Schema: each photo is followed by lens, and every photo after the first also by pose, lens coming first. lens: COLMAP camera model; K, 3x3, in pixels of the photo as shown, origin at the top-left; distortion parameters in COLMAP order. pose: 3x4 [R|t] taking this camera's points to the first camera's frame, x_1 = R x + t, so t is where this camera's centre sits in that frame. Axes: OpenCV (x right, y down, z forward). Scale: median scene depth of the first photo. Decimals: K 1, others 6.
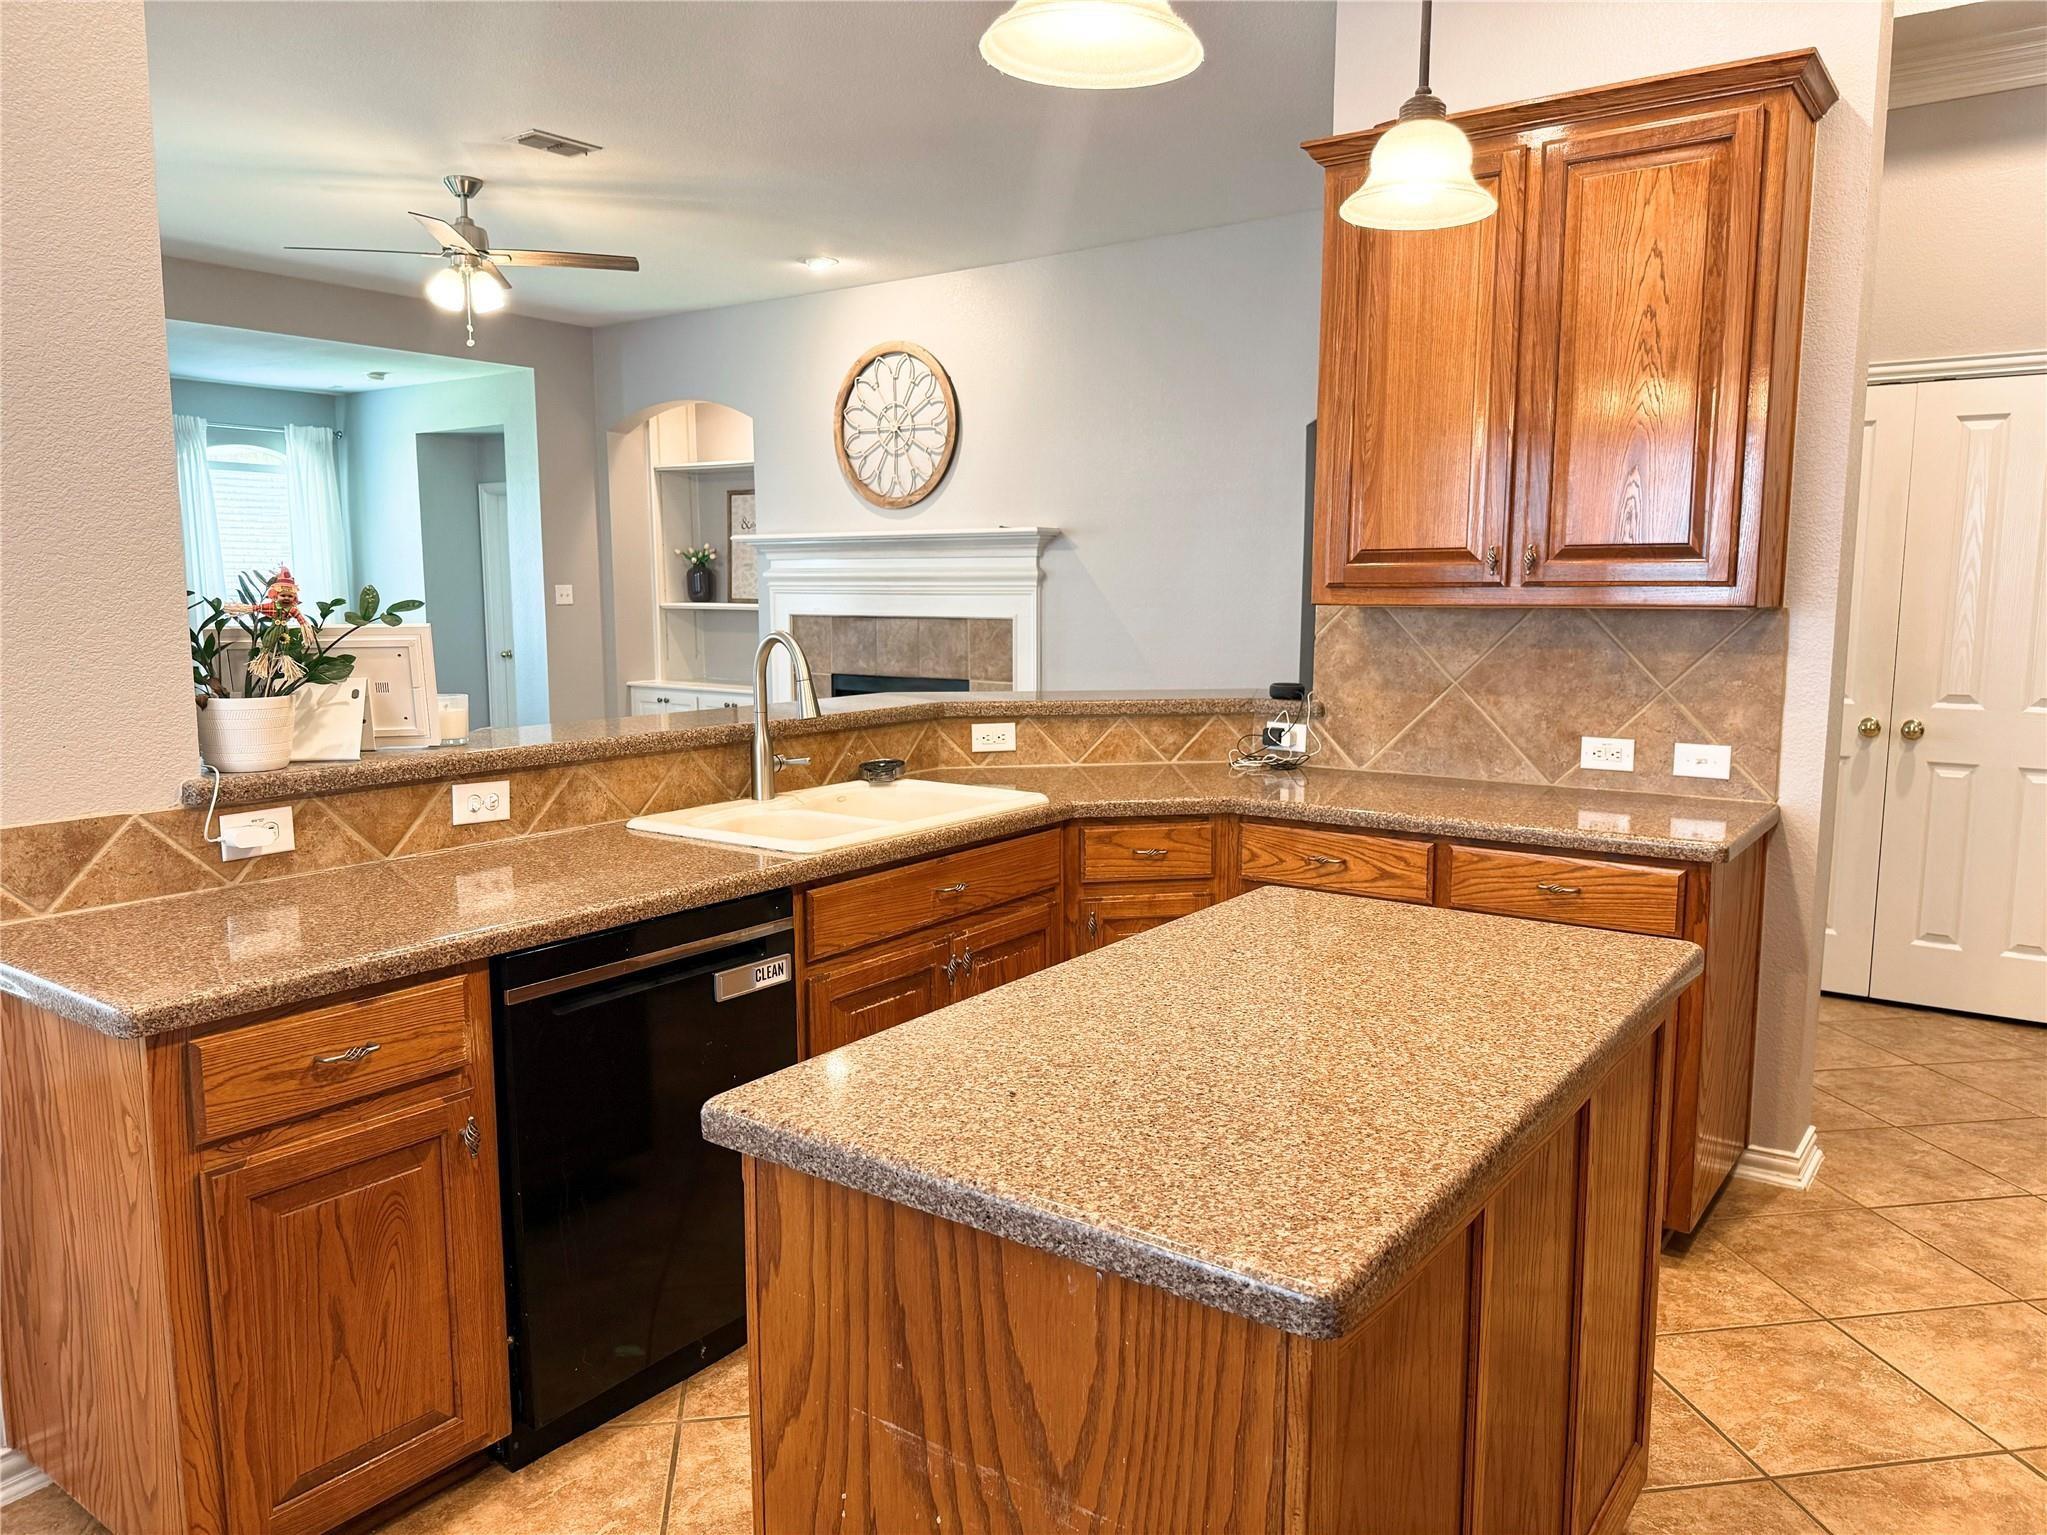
lens RADIAL K [[1437.4, 0, 1023.5], [0, 1437.4, 767.5], [0, 0, 1]] dist [0.116338, -0.186006]
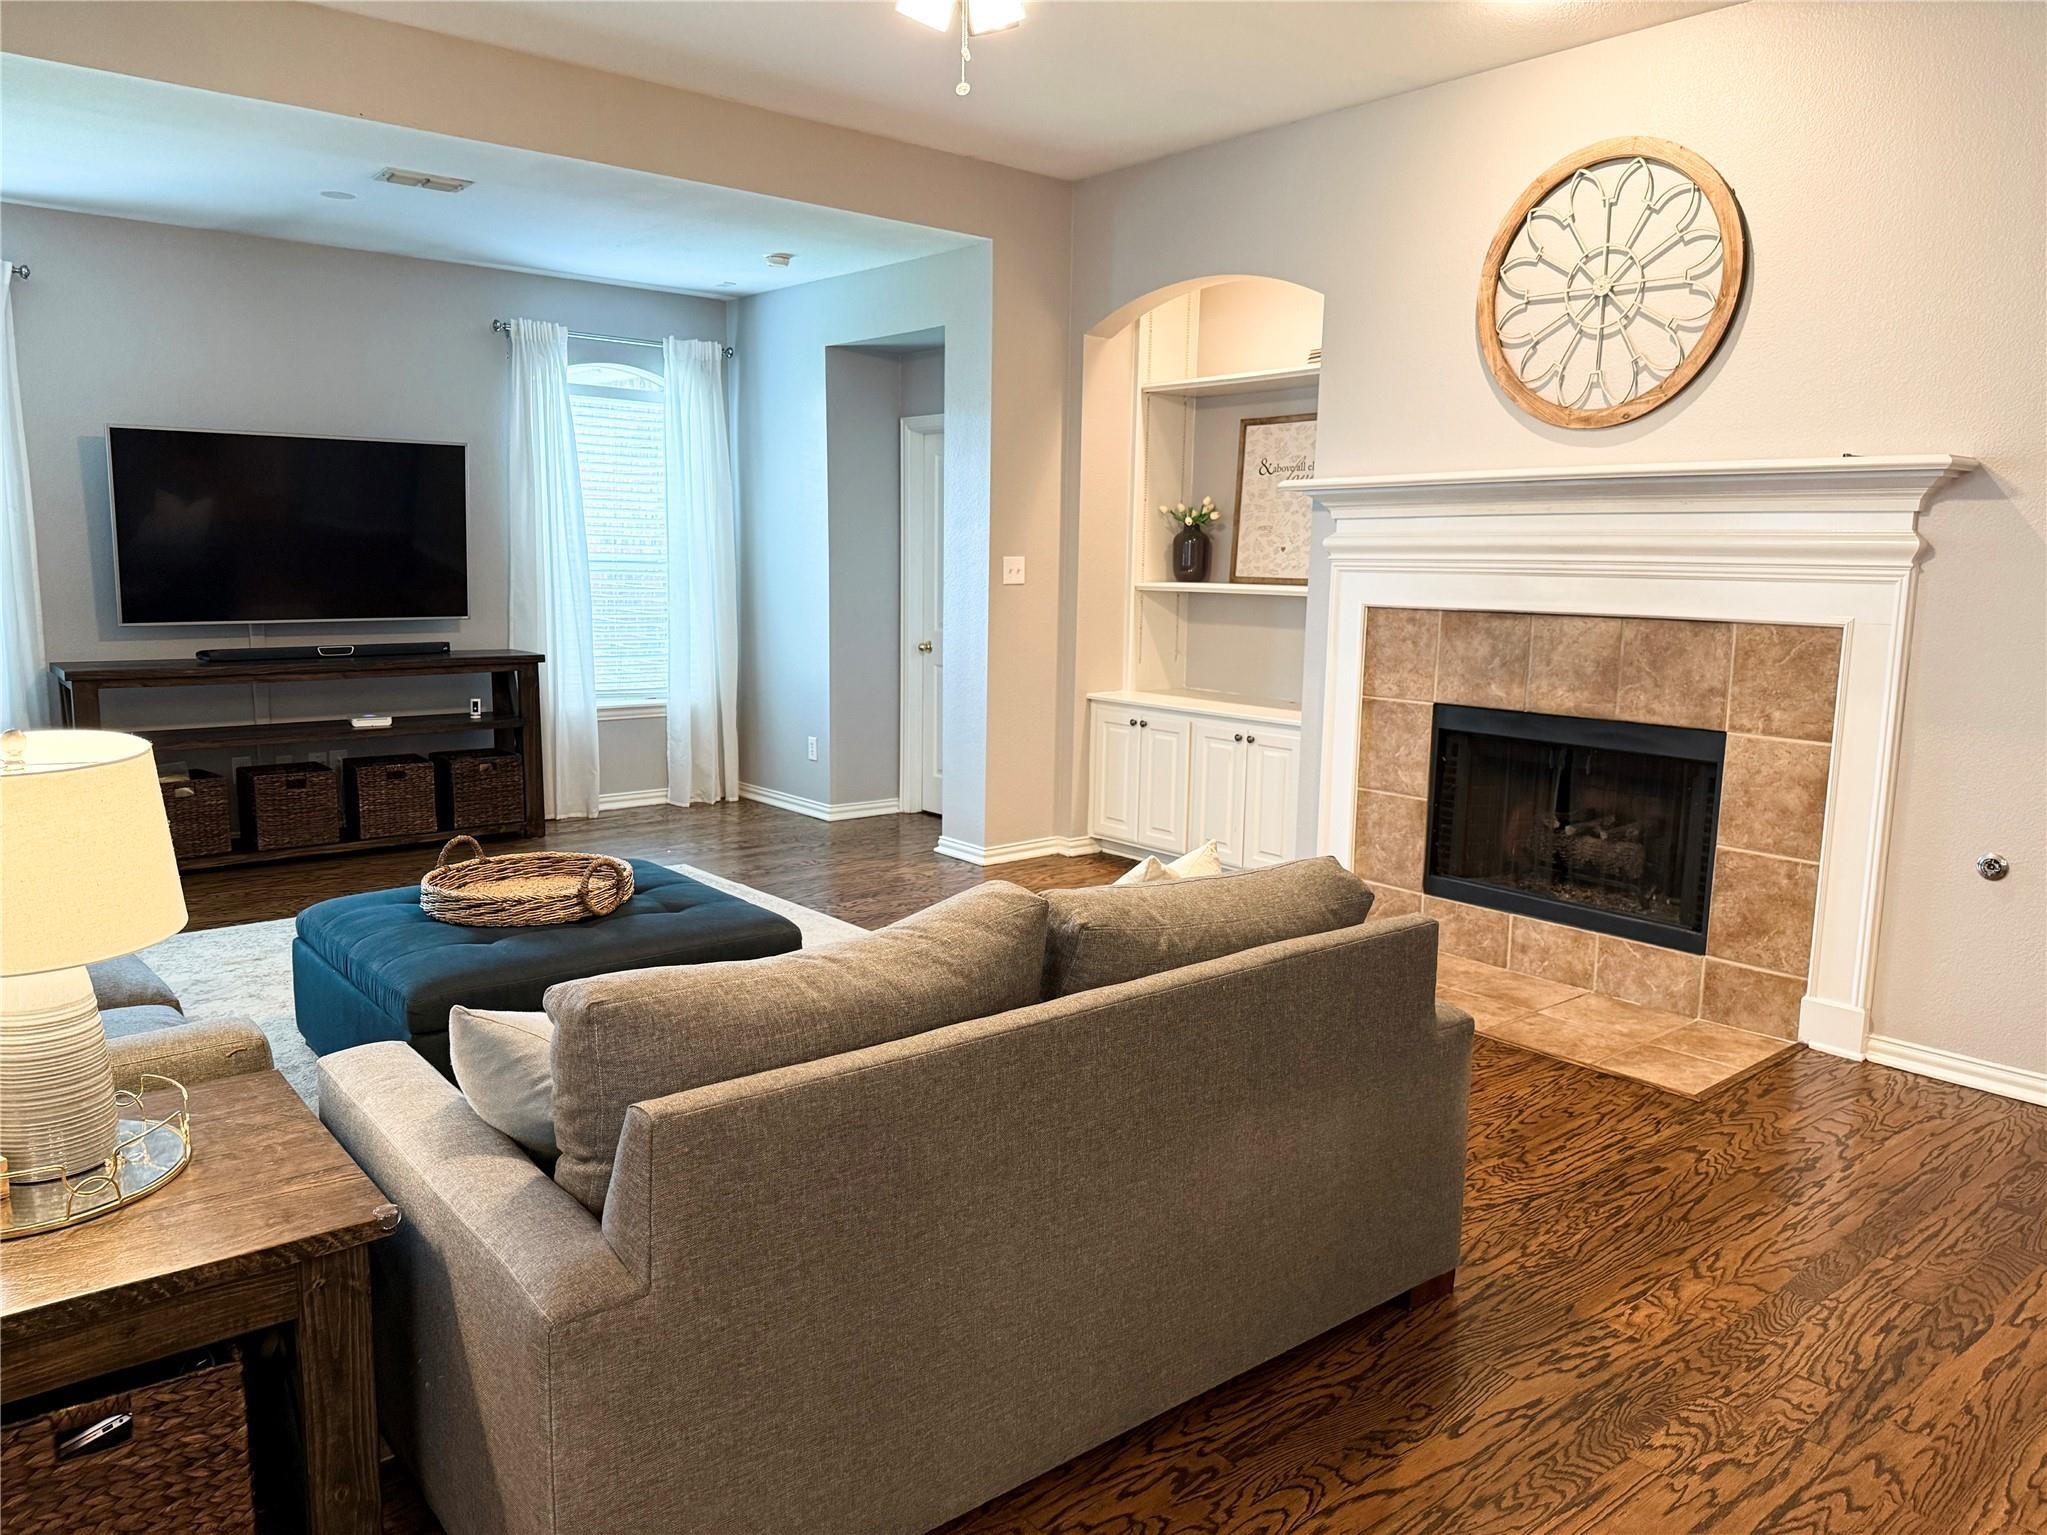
lens RADIAL K [[1437.4, 0, 1023.5], [0, 1437.4, 767.5], [0, 0, 1]] dist [0.116338, -0.186006]
pose [[0.972318, 0.052394, -0.227712, -0.165266], [-0.047925, 0.998535, 0.025114, -0.045596], [0.228694, -0.013506, 0.973405, 0.361250]]
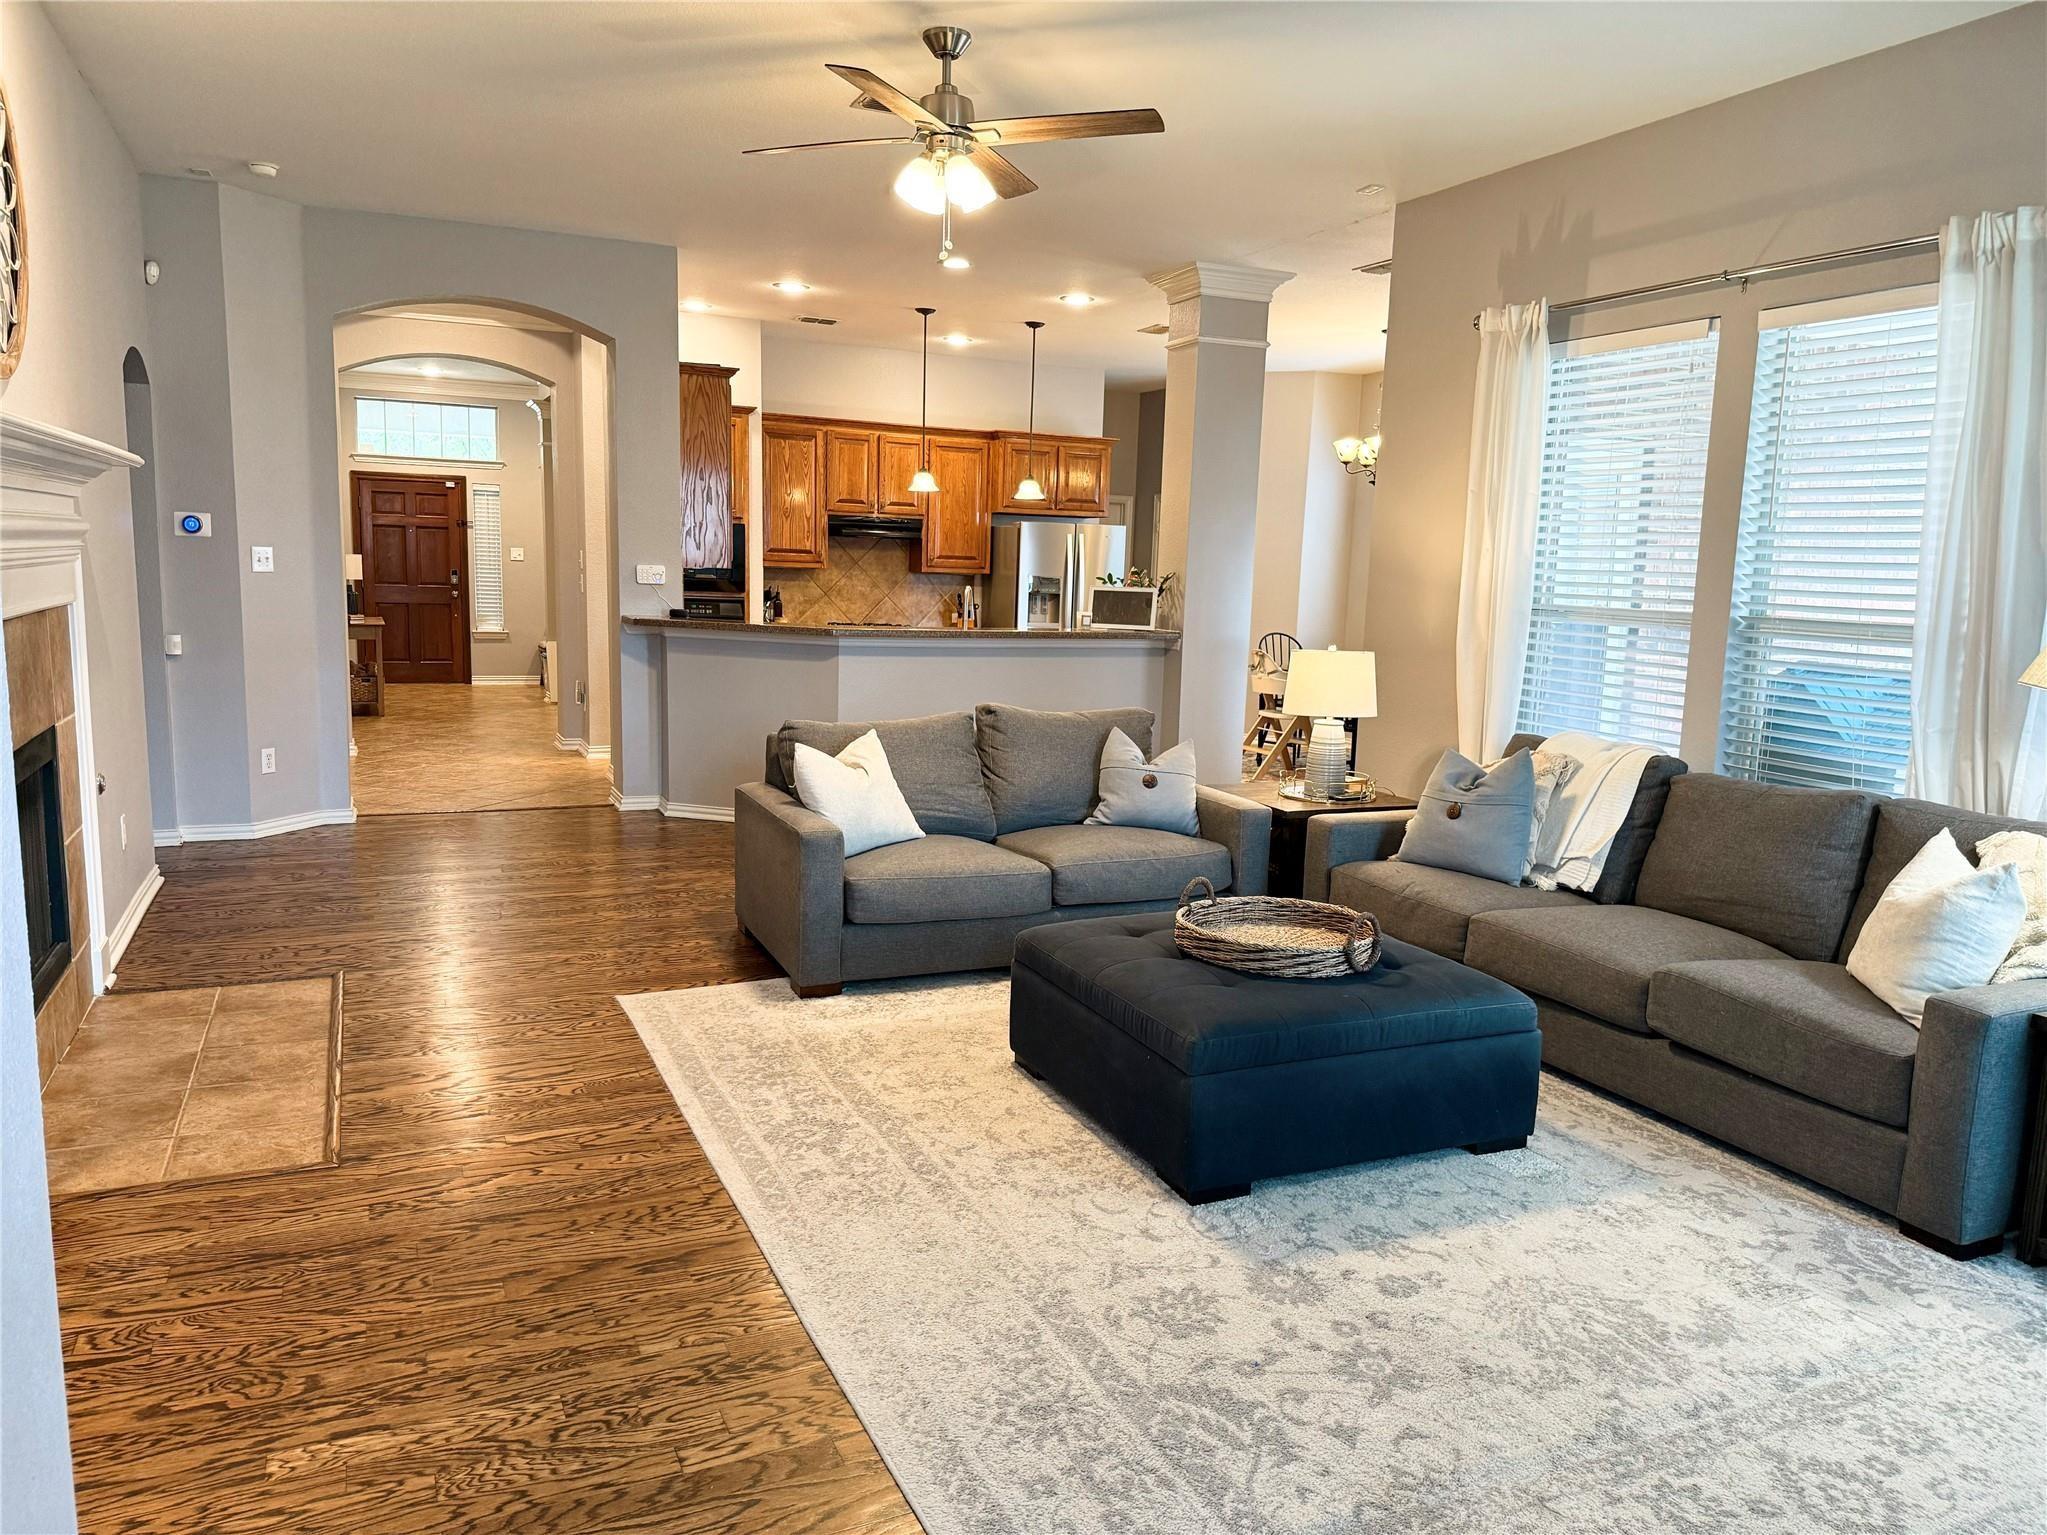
lens RADIAL K [[1437.4, 0, 1023.5], [0, 1437.4, 767.5], [0, 0, 1]] dist [0.116338, -0.186006]
pose [[-0.875601, -0.091149, 0.474358, -0.579560], [0.035754, 0.967111, 0.251829, -0.160262], [-0.481711, 0.237462, -0.843544, 1.220823]]
